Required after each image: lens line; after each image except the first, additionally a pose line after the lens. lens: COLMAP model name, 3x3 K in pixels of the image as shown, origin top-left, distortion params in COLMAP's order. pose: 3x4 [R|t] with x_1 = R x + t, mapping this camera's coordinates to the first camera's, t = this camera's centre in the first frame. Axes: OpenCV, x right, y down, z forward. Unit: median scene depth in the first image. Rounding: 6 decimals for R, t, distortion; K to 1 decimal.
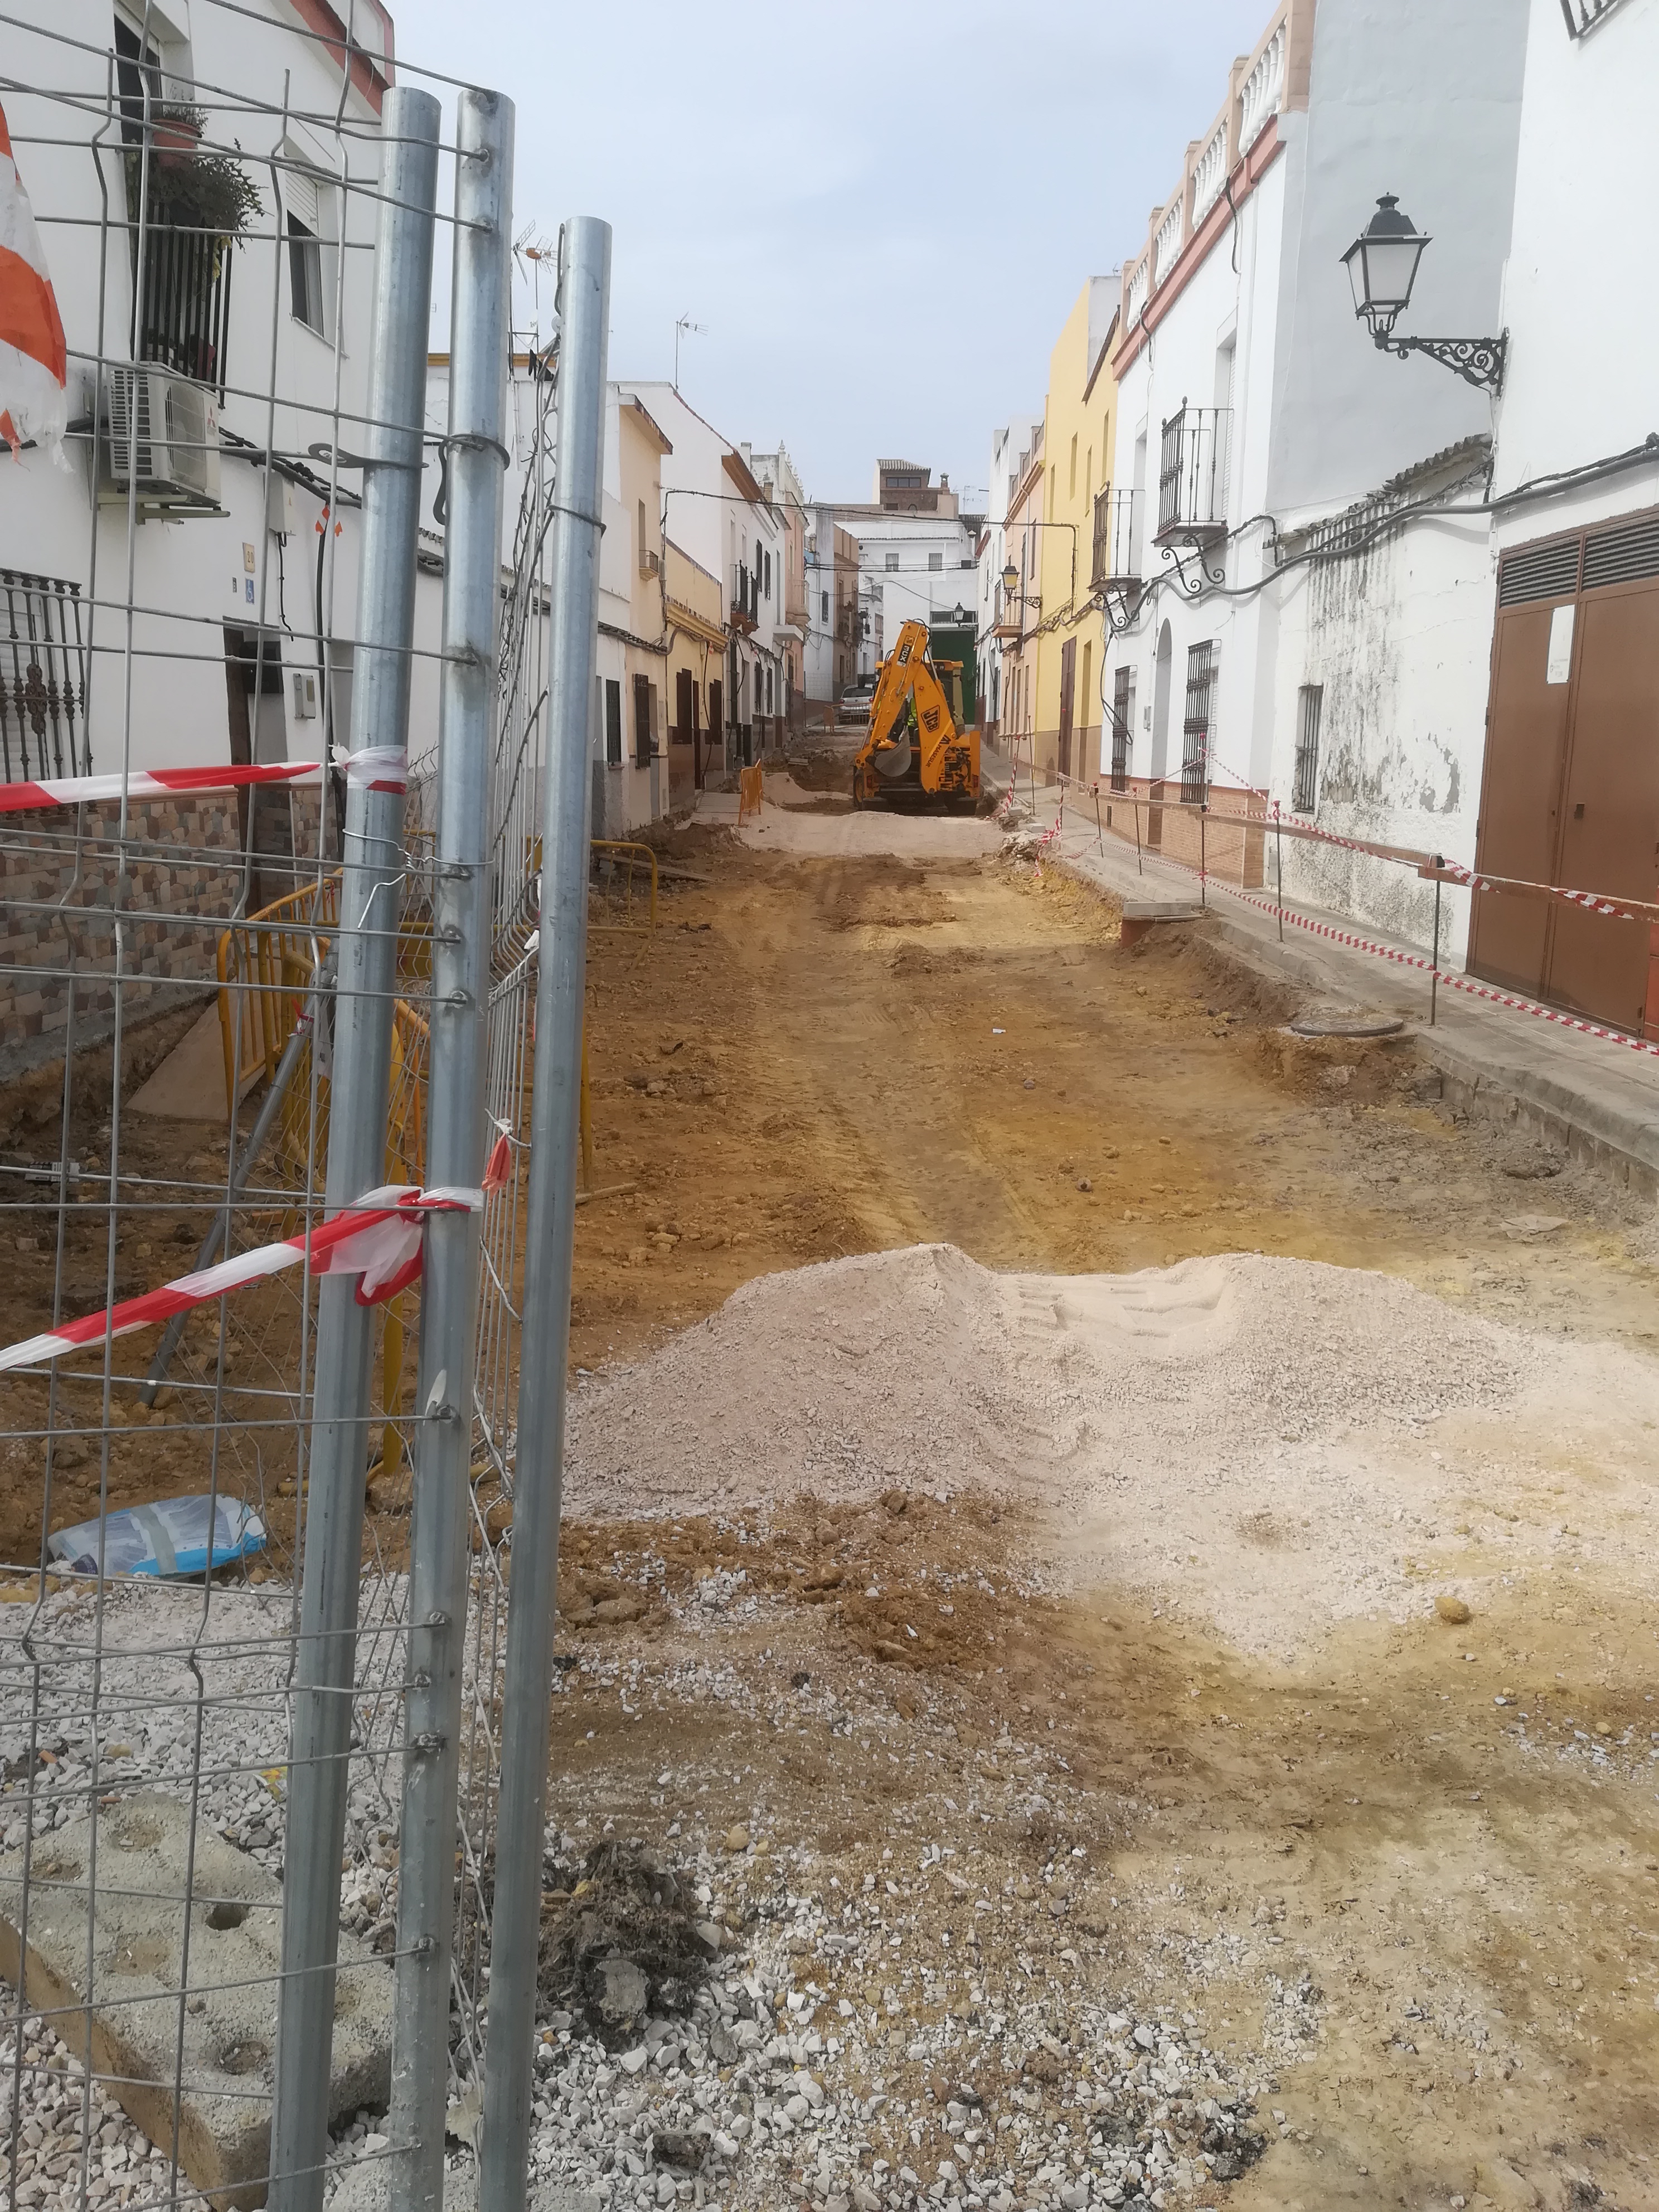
lens RADIAL K [[1698.9, 0, 829.5], [0, 1698.9, 1106.0], [0, 0, 1]] dist [0.008489, -0.001836]
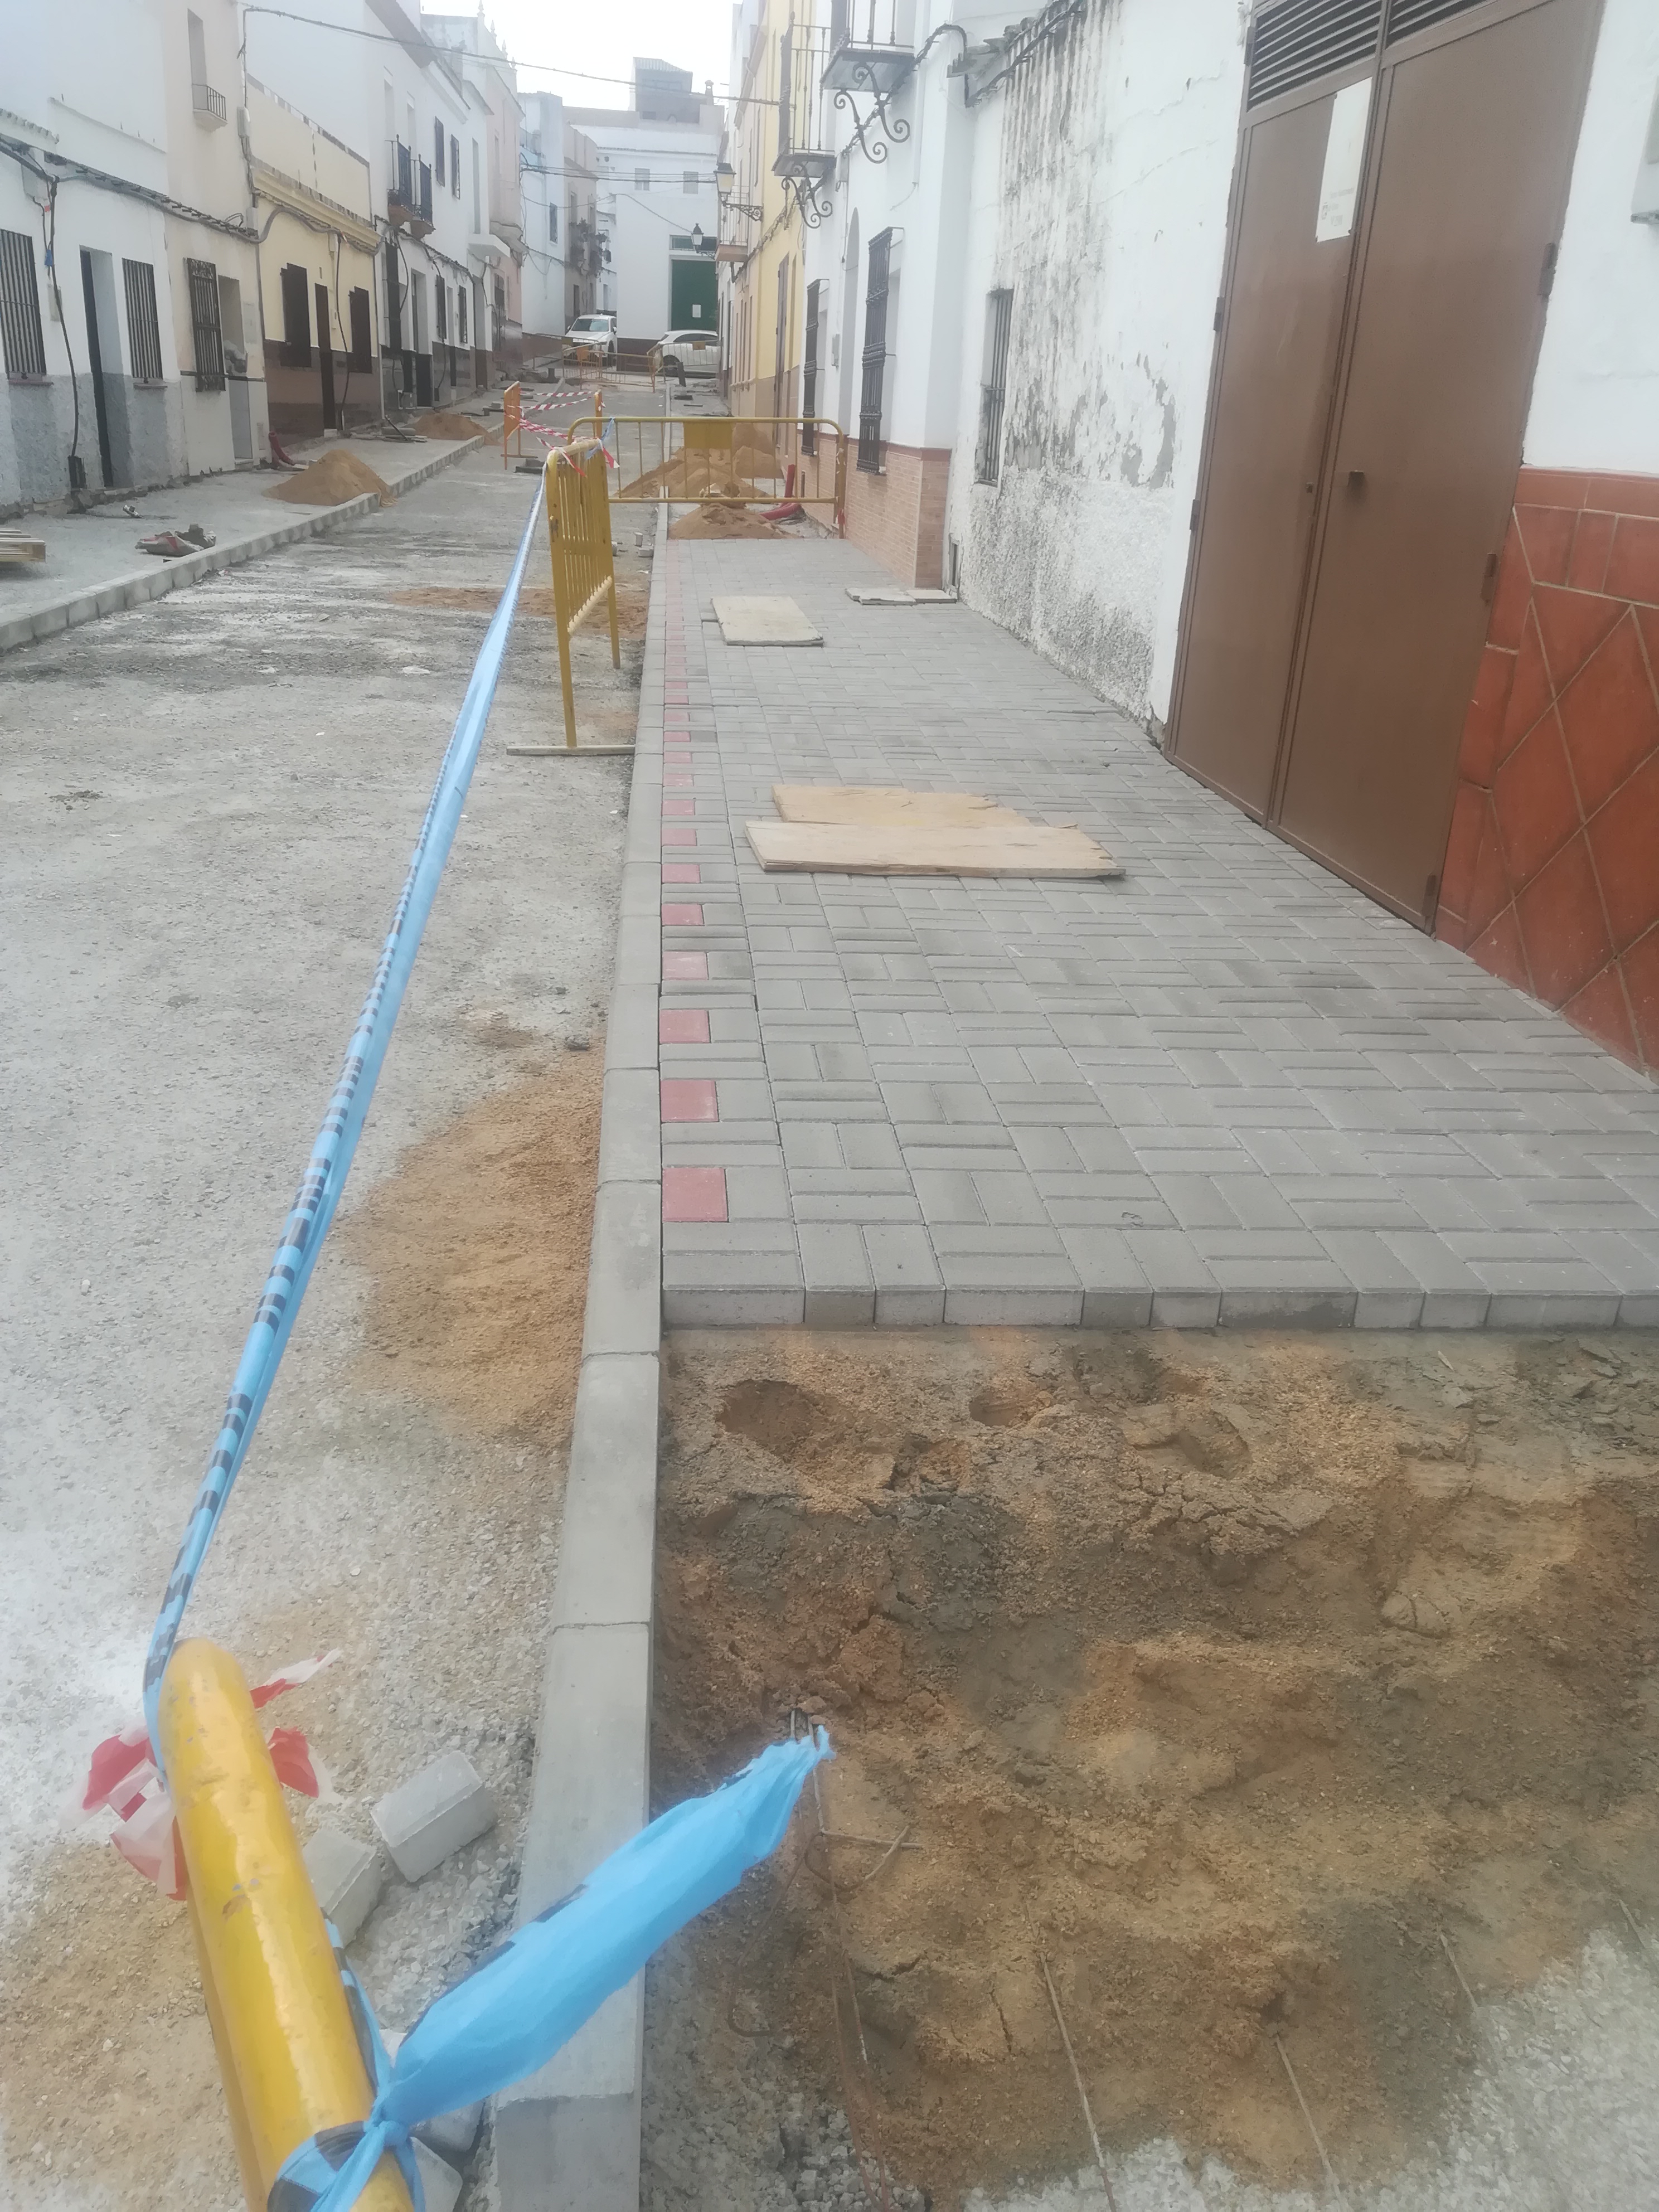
lens RADIAL K [[1698.9, 0, 829.5], [0, 1698.9, 1106.0], [0, 0, 1]] dist [0.008489, -0.001836]
pose [[0.991354, -0.001867, 0.131202, 0.081585], [-0.021803, 0.983655, 0.178737, -0.029194], [-0.129391, -0.180053, 0.975110, 0.183902]]
